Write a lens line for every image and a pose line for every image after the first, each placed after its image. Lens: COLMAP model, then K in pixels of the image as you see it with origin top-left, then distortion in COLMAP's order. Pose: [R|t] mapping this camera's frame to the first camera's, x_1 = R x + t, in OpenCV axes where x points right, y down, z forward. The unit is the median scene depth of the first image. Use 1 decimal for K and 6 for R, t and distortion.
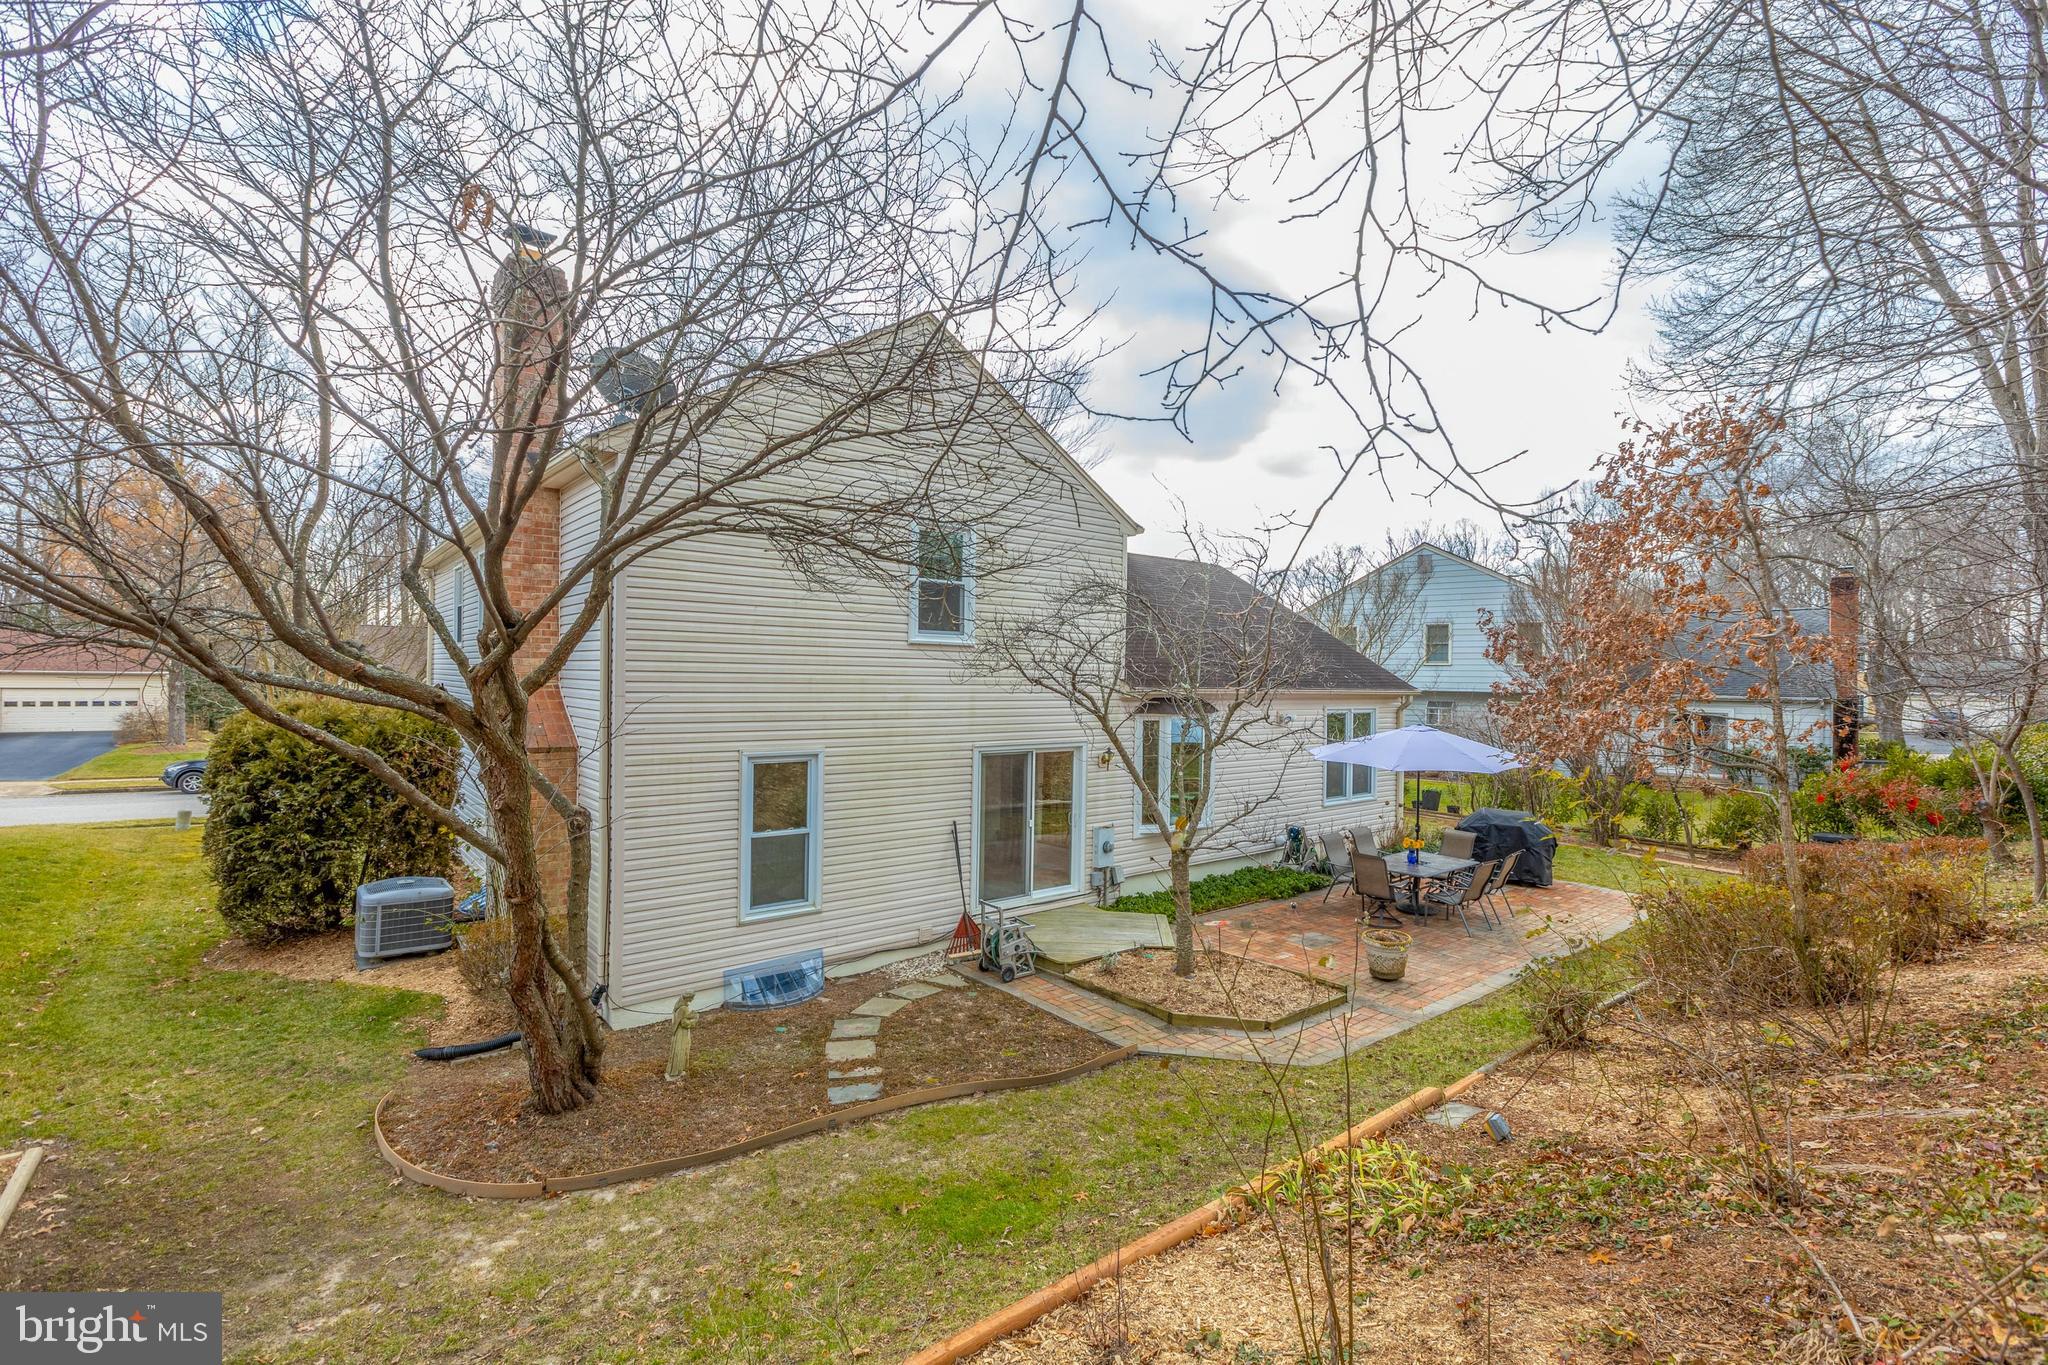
lens RADIAL K [[921.7, 0, 1034.5], [0, 921.7, 677.7], [0, 0, 1]] dist [-0.003475, -0.000590]
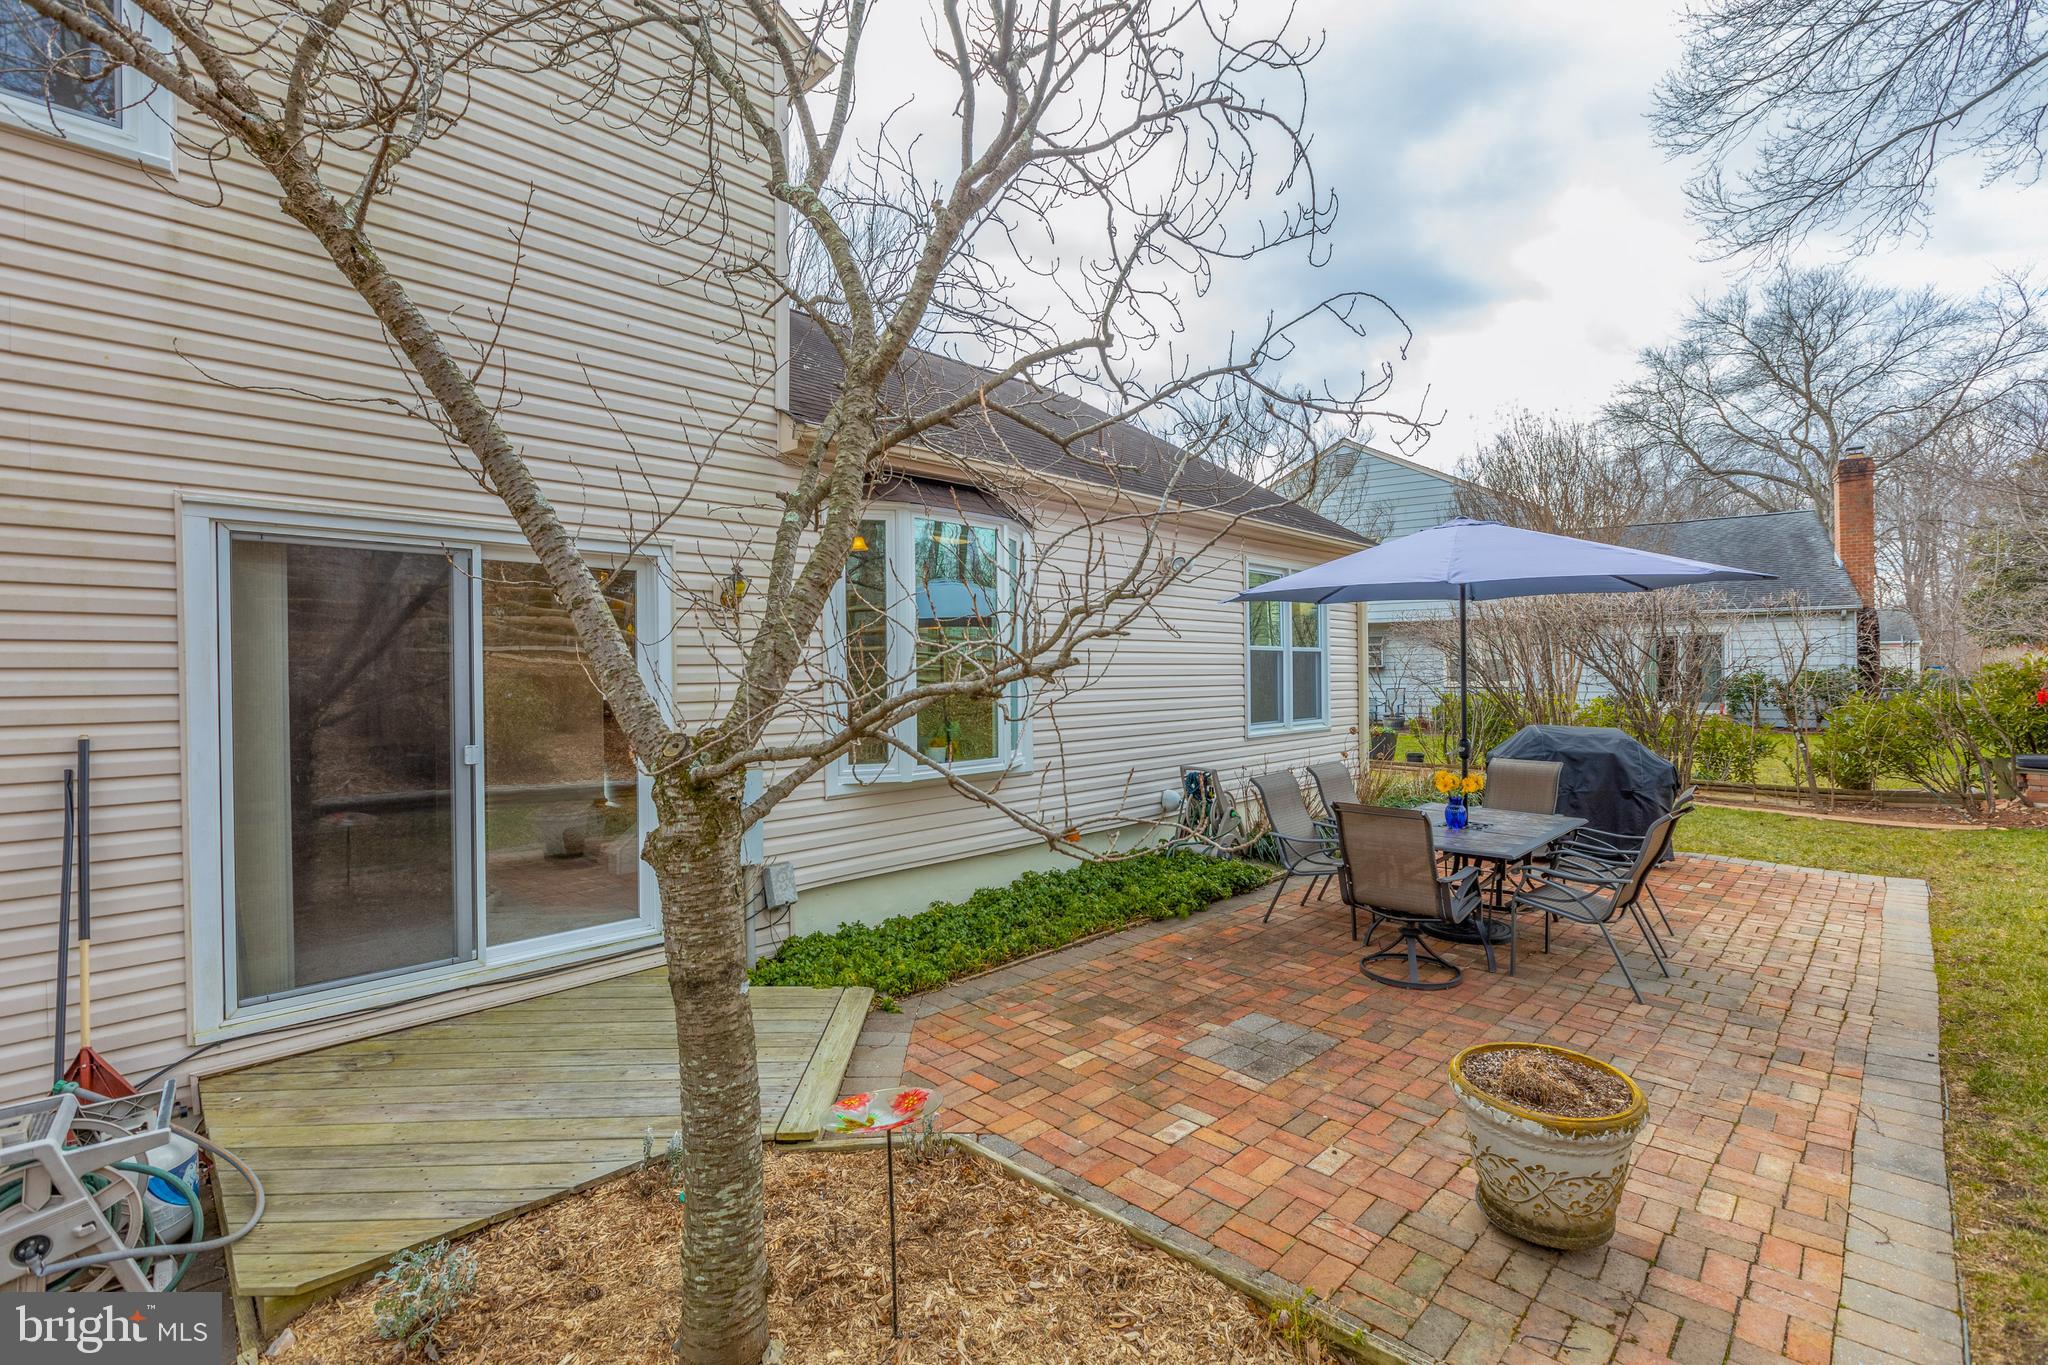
lens RADIAL K [[921.7, 0, 1031.8], [0, 921.7, 677.9], [0, 0, 1]] dist [-0.003475, -0.000590]
pose [[0.993889, -0.024004, 0.107745, 0.170215], [0.023266, 0.999696, 0.008101, 0.129337], [-0.107907, -0.005544, 0.994146, 0.622079]]
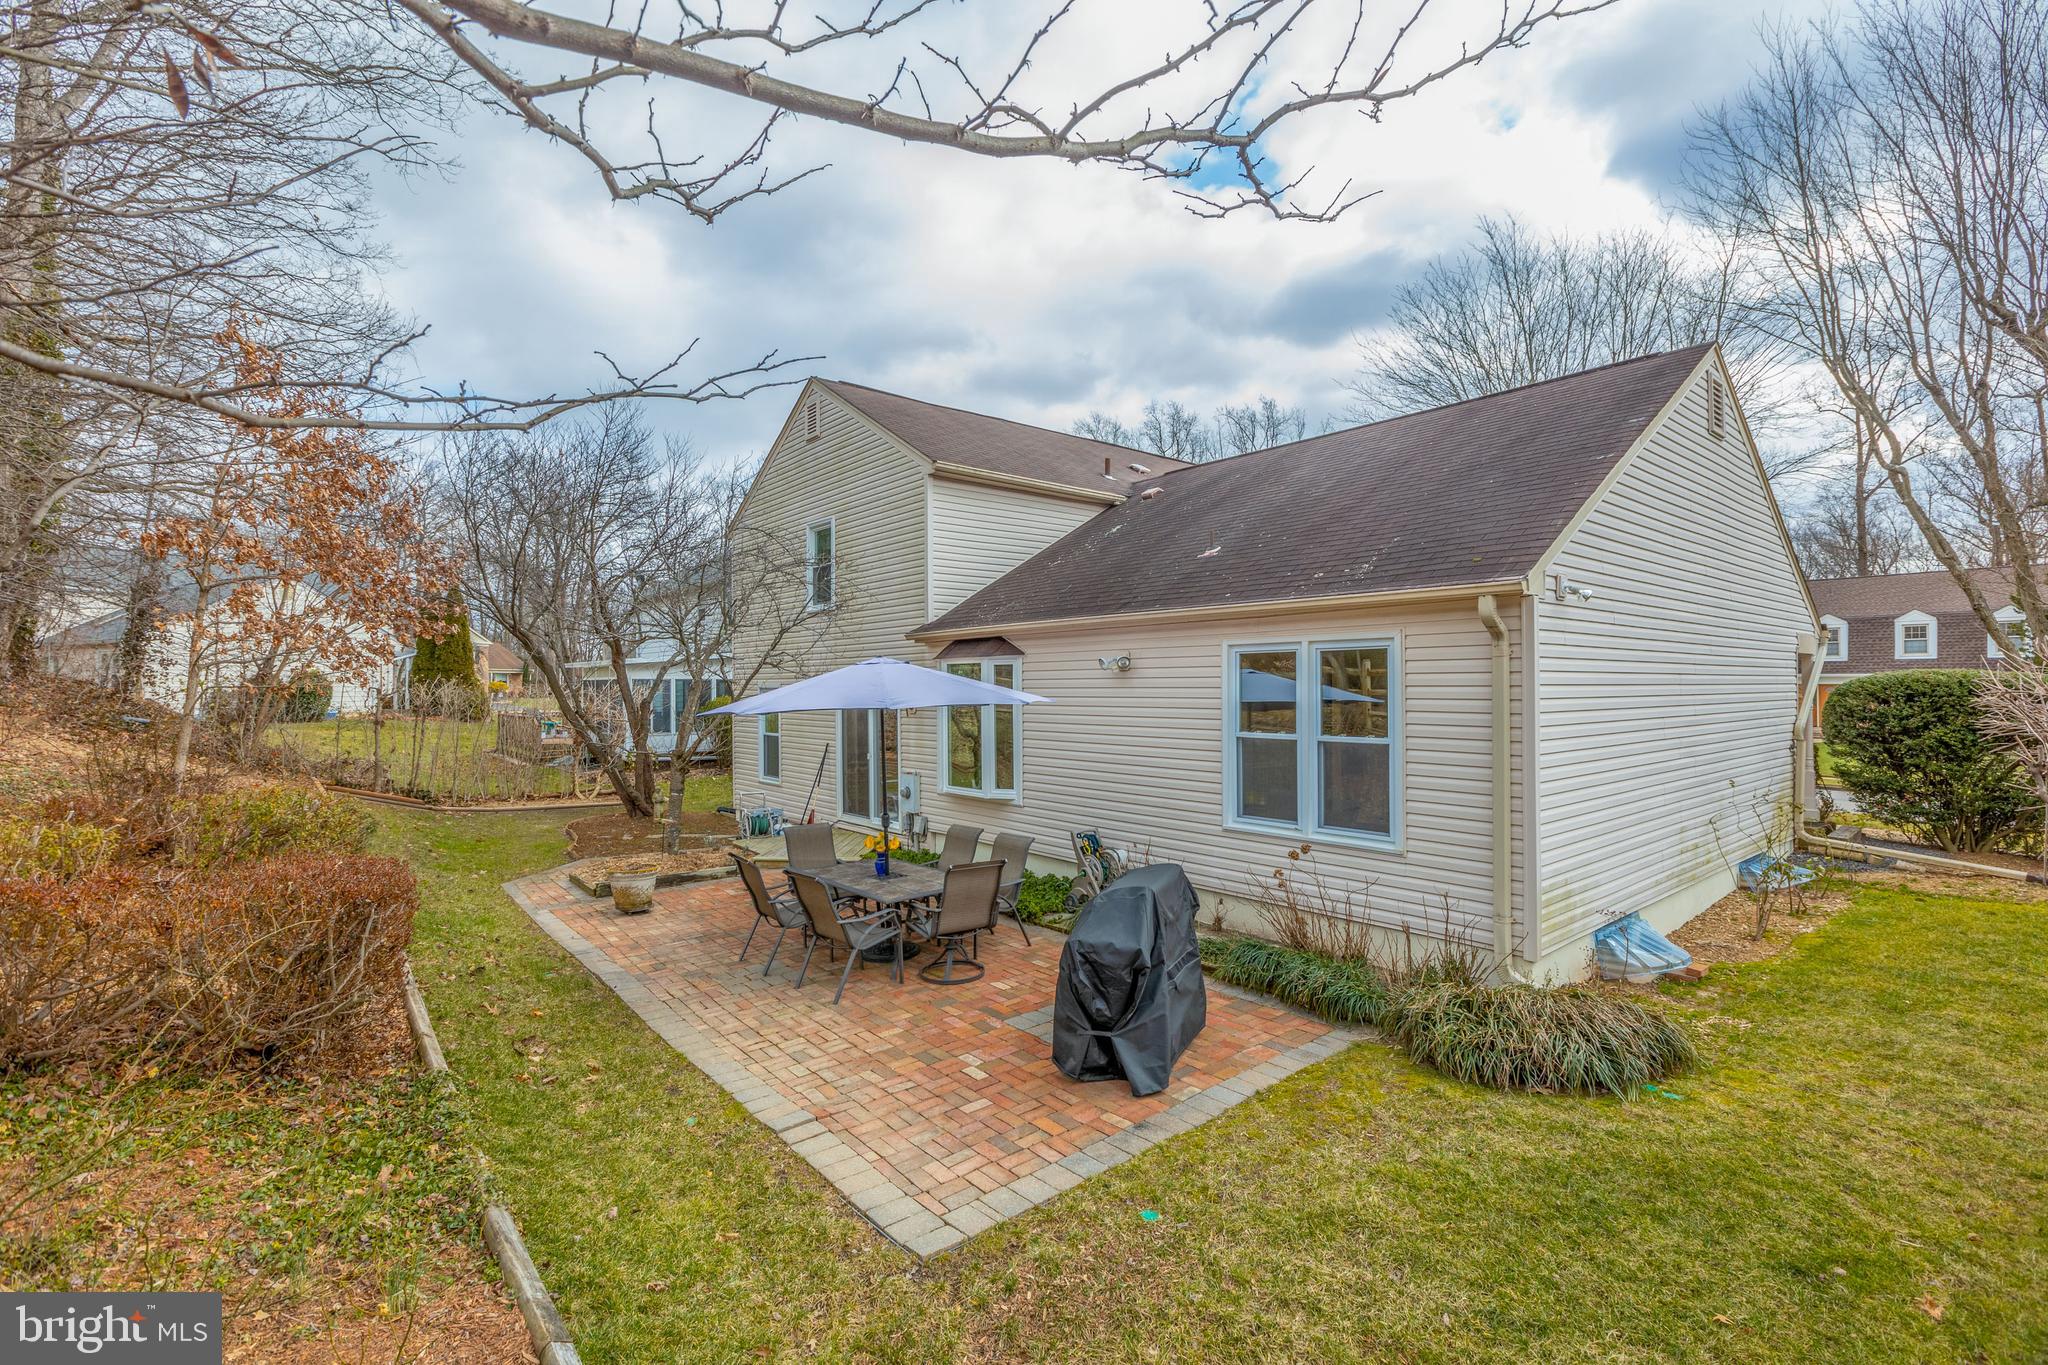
lens RADIAL K [[921.7, 0, 1024.0], [0, 921.7, 692.1], [0, 0, 1]] dist [-0.003475, -0.000590]
pose [[-0.008600, -0.007313, -0.999936, 1.137677], [0.005308, 0.999959, -0.007358, 0.086498], [0.999949, -0.005371, -0.008561, 1.194207]]
